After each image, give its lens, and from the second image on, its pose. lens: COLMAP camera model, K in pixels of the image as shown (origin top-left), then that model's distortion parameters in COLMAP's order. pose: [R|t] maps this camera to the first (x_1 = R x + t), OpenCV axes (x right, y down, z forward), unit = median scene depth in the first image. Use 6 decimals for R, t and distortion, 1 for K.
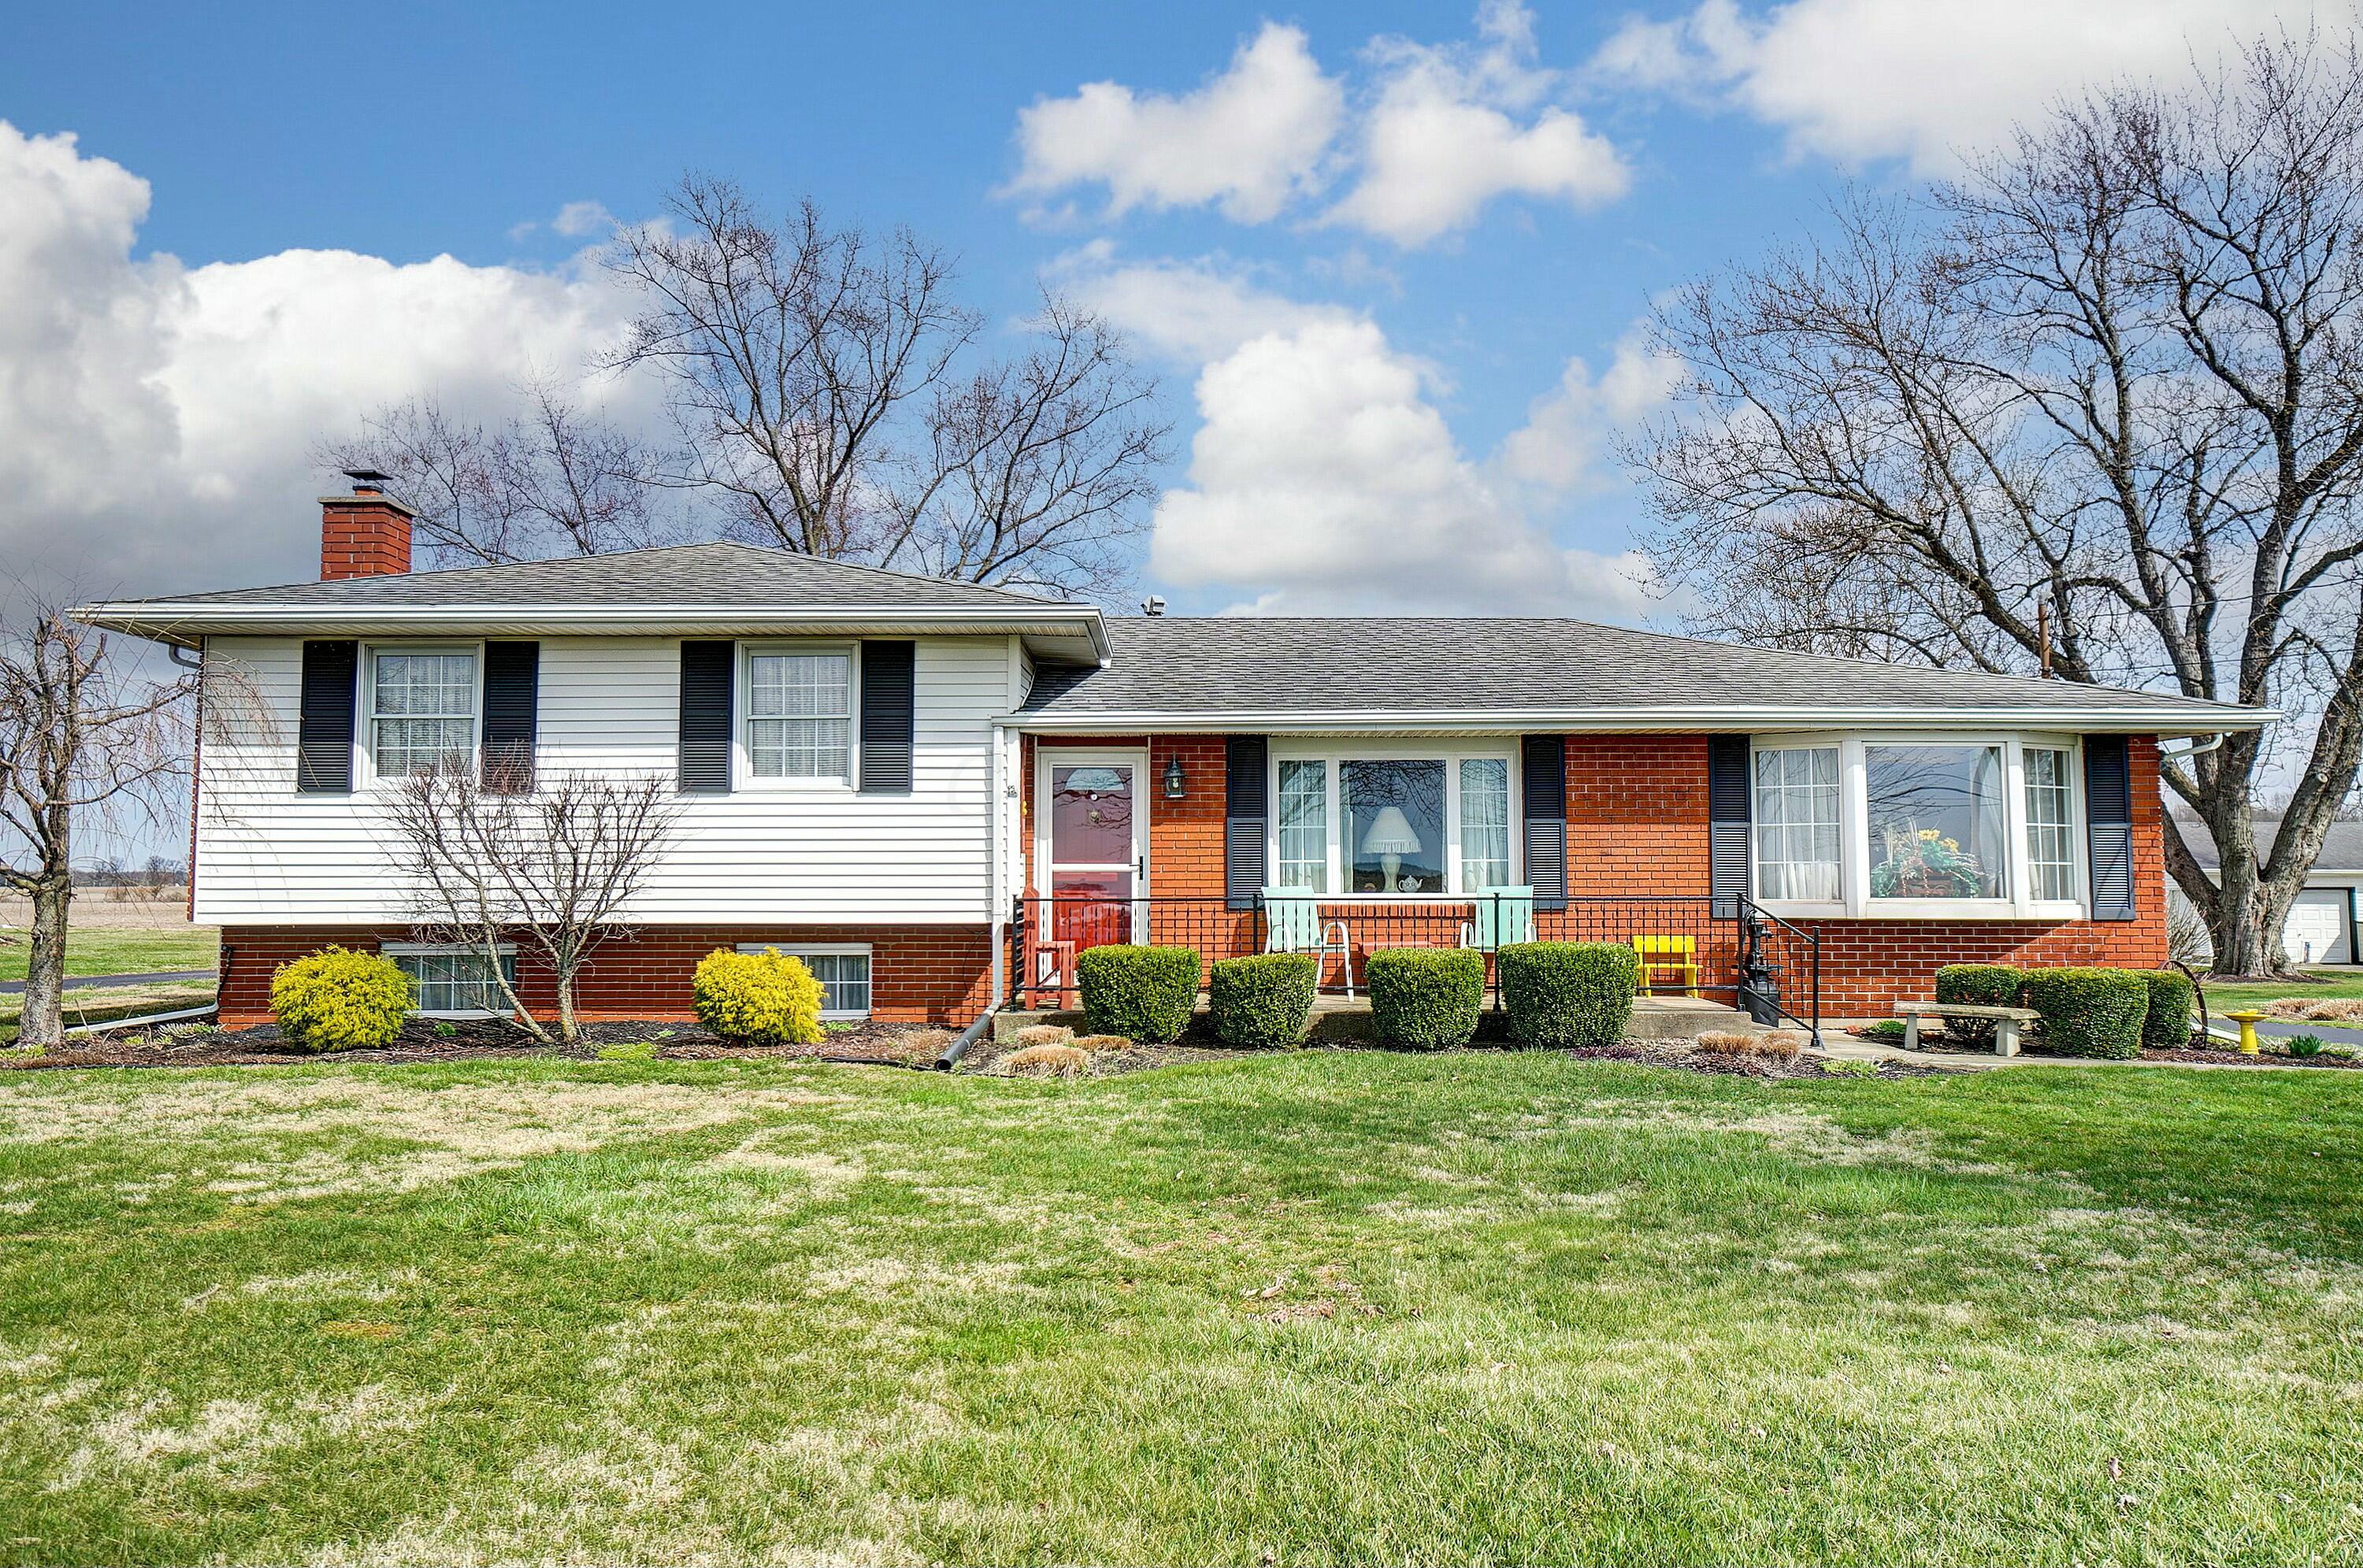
lens RADIAL K [[1682.1, 0, 1181.5], [0, 1682.1, 784.0], [0, 0, 1]] dist [0.004929, 0.002990]
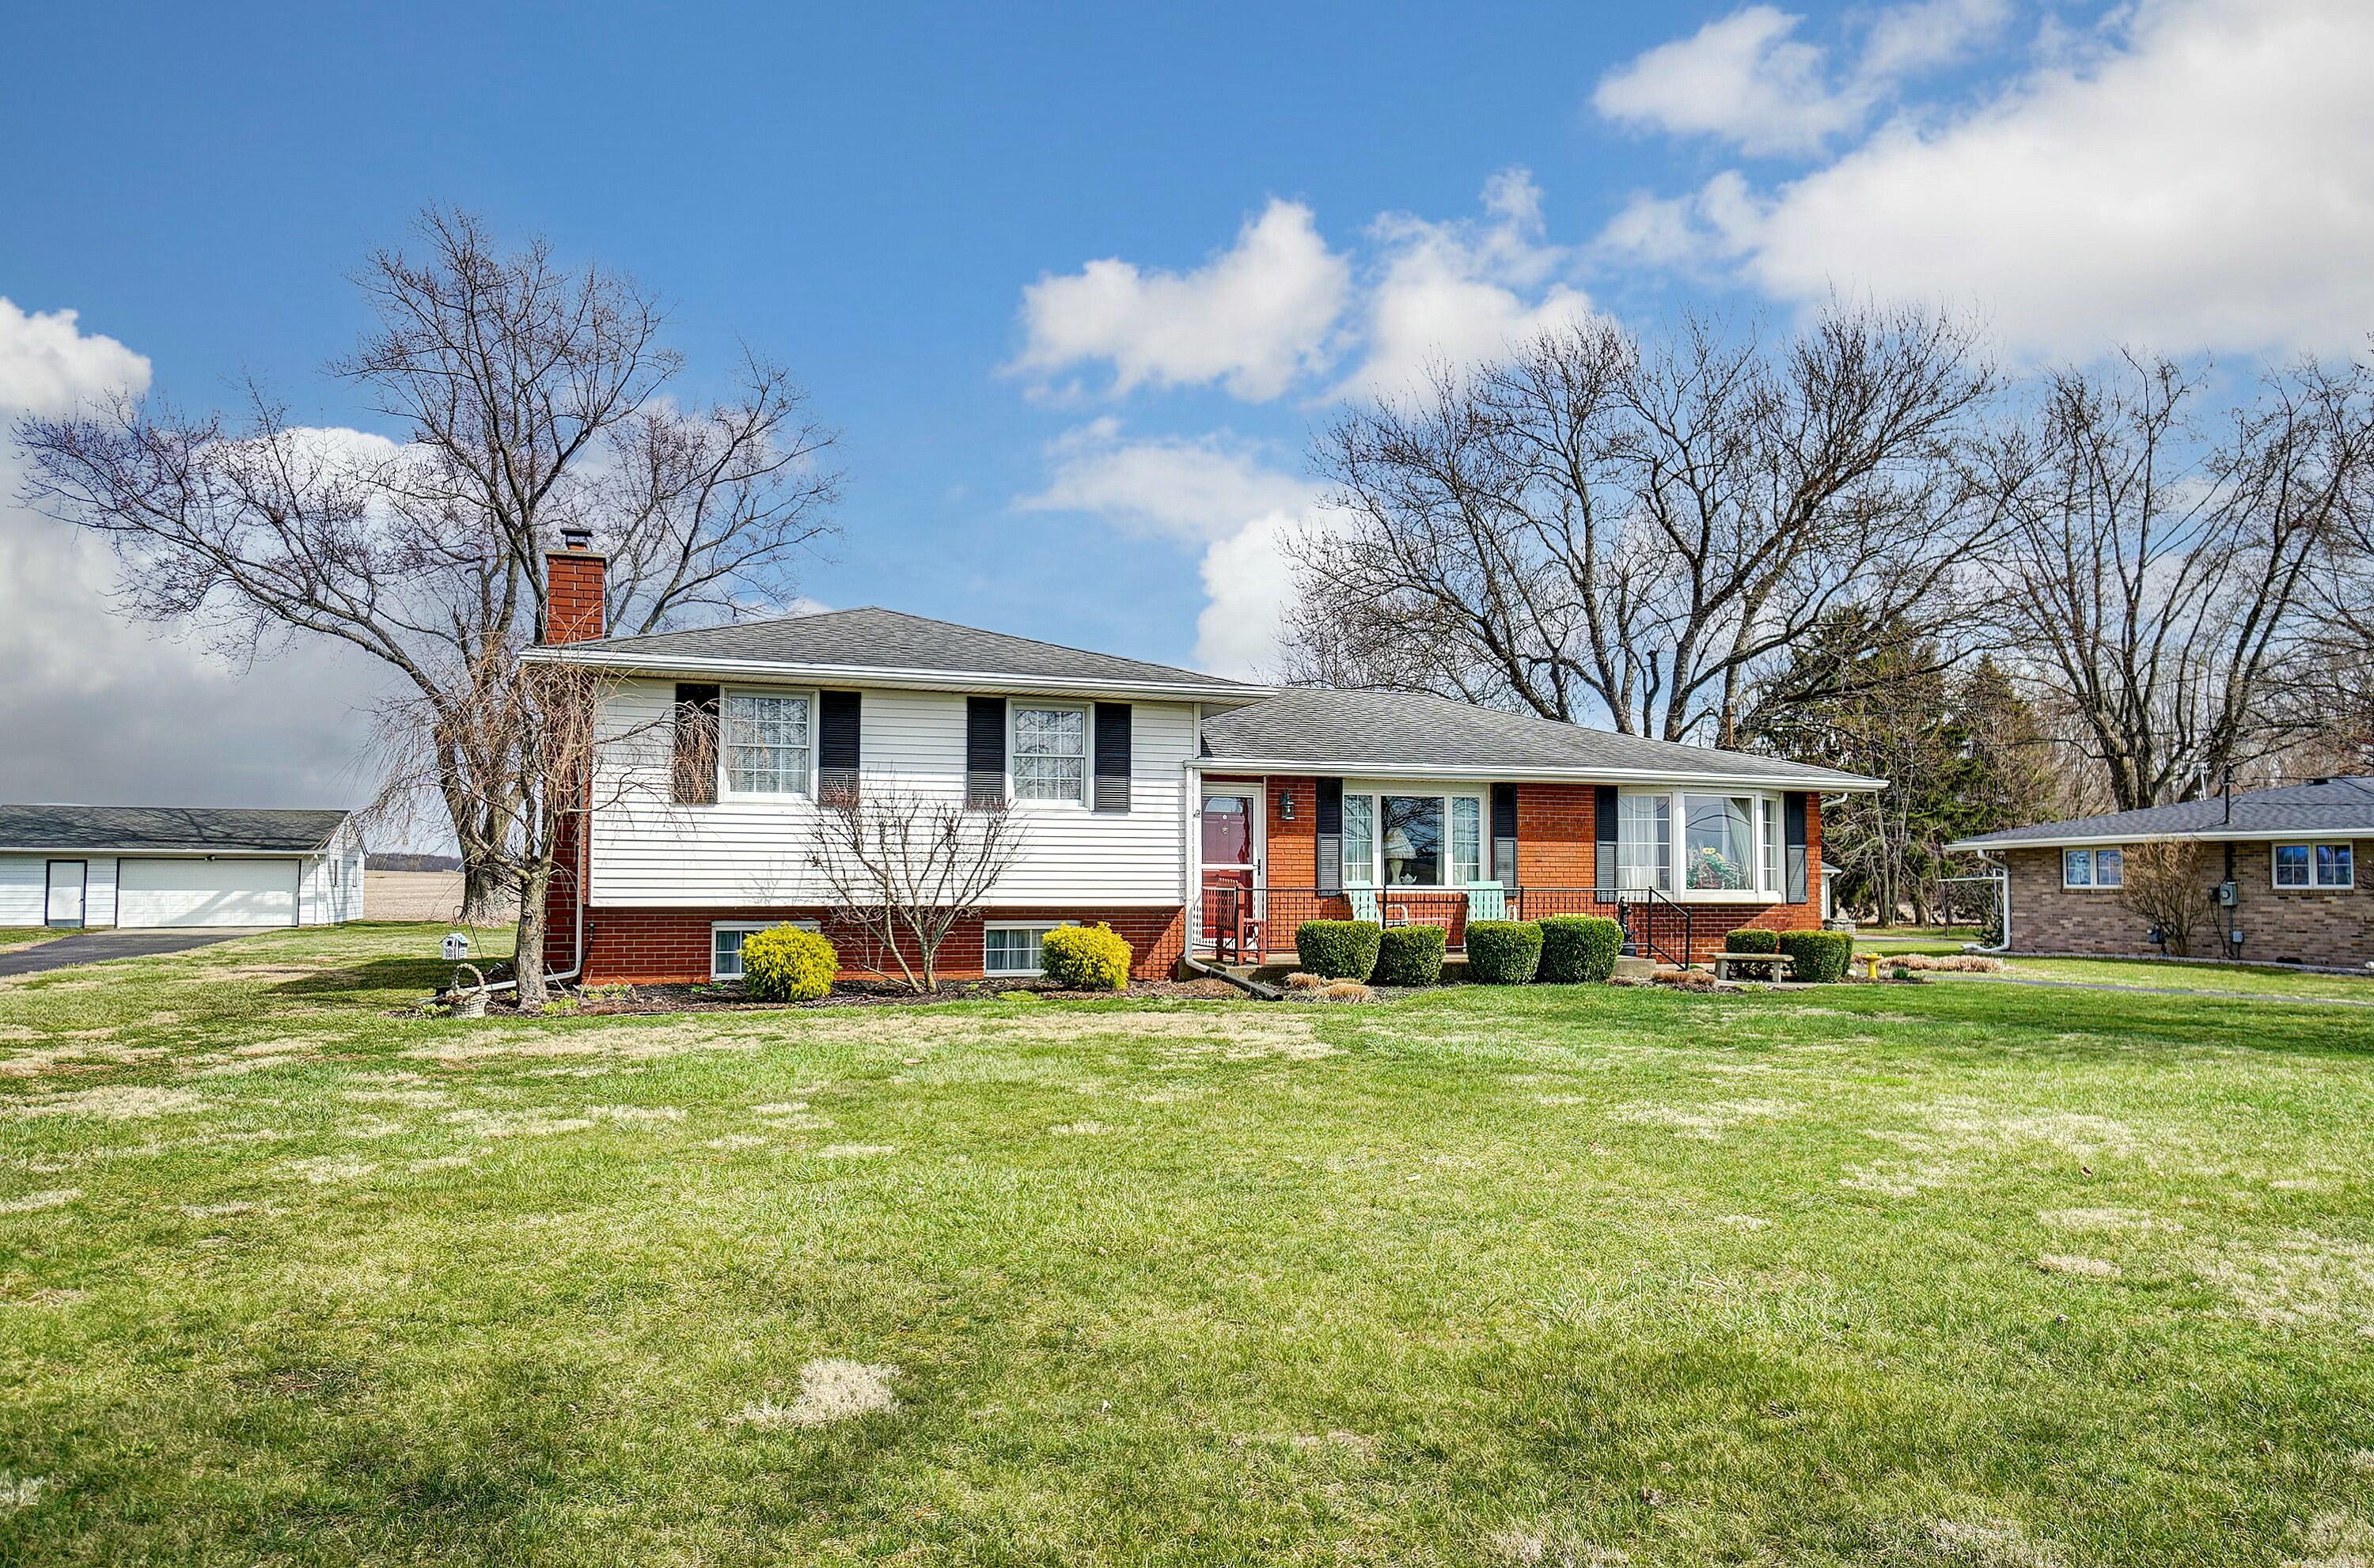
lens RADIAL K [[1508.3, 0, 1187.0], [0, 1508.3, 784.0], [0, 0, 1]] dist [-0.026234, -0.000138]
pose [[0.937235, 0.027459, 0.347615, -0.543264], [-0.028198, 0.999598, -0.002932, -0.016183], [-0.347555, -0.007054, 0.937633, -0.194926]]
